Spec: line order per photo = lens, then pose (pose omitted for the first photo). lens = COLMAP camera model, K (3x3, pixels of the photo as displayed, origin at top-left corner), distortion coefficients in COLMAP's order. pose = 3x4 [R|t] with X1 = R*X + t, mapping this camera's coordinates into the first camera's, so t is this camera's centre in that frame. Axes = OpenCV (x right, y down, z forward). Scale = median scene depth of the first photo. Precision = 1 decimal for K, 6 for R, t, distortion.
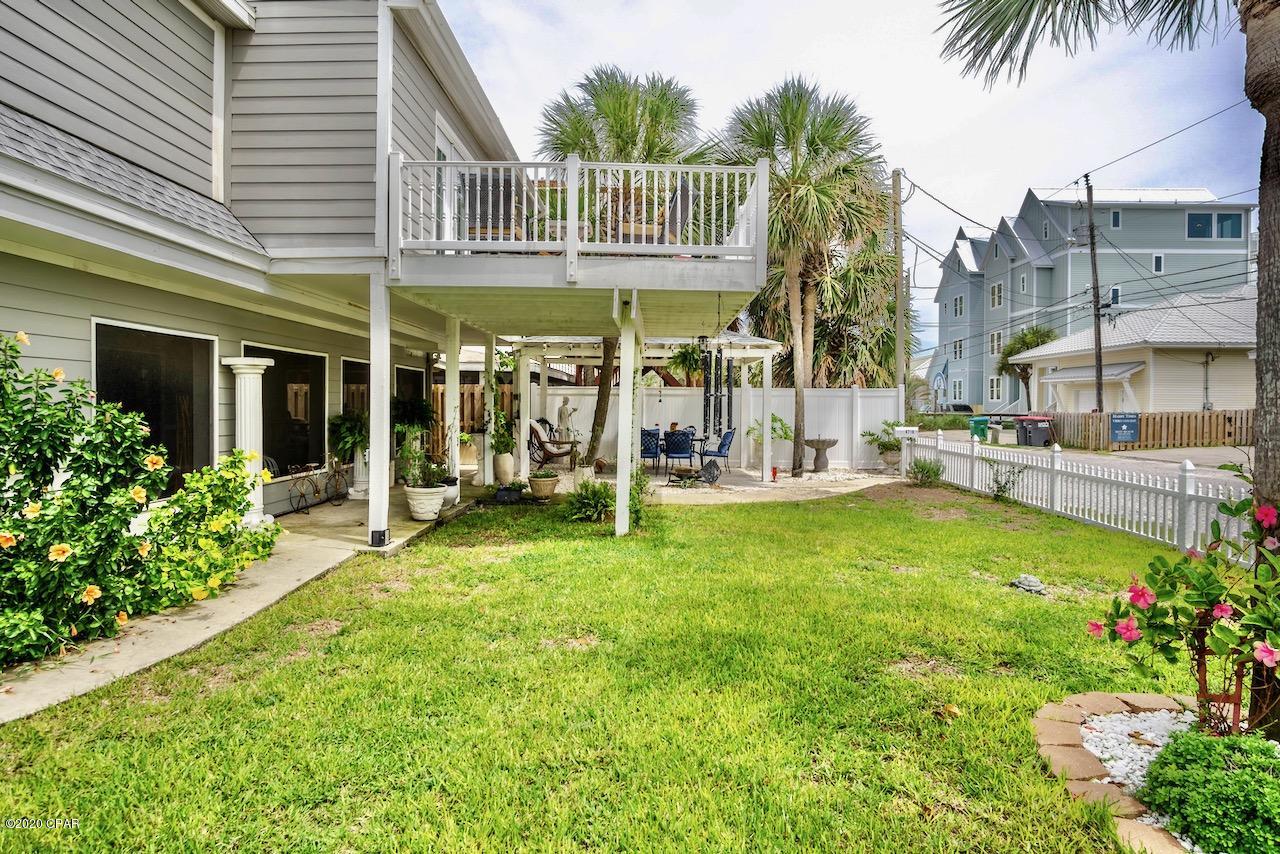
lens RADIAL K [[726.3, 0, 641.2], [0, 726.3, 418.5], [0, 0, 1]] dist [-0.020497, 0.000190]
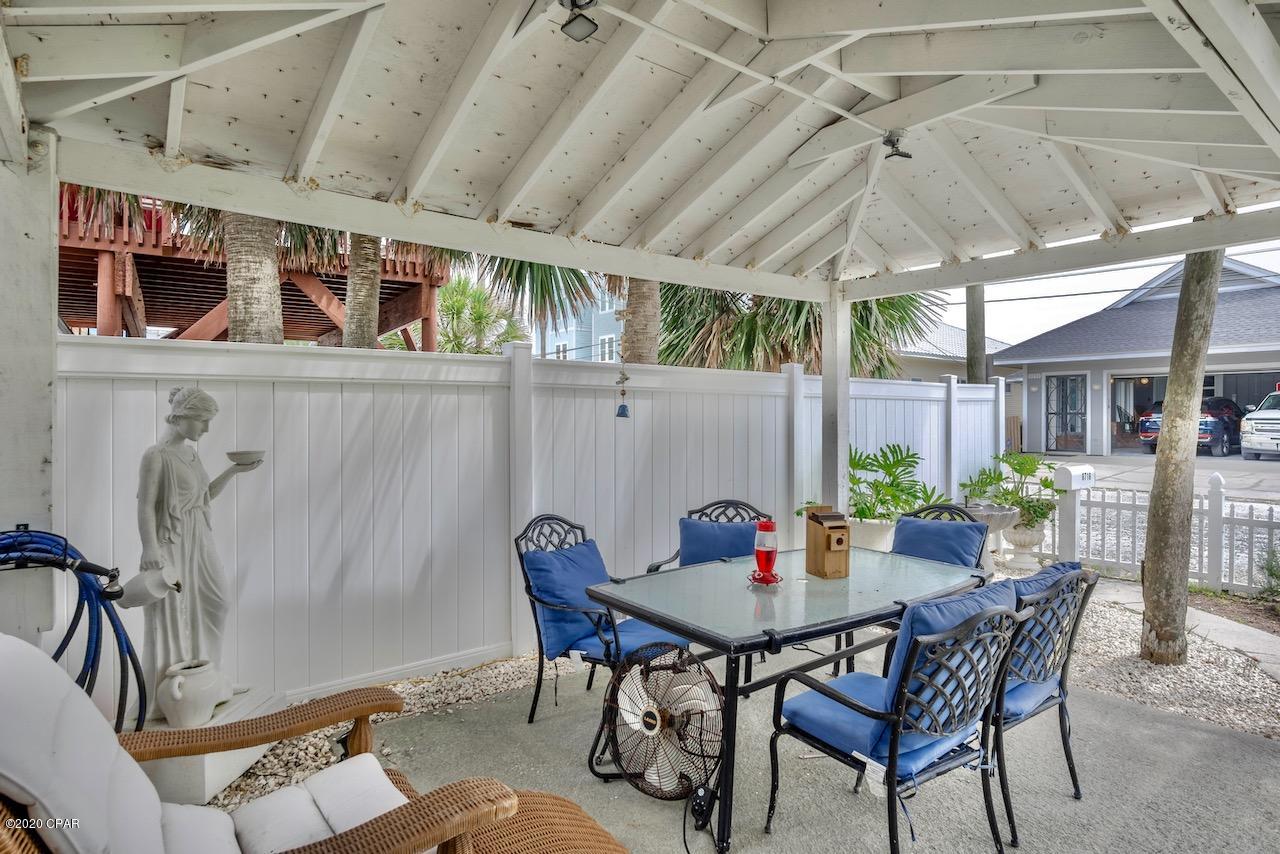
lens RADIAL K [[693.1, 0, 644.3], [0, 693.1, 406.9], [0, 0, 1]] dist [-0.021112, -0.000298]
pose [[0.783854, 0.002043, 0.620942, -0.169473], [0.013471, 0.999703, -0.020294, -0.029706], [-0.620799, 0.024273, 0.783594, 1.116199]]
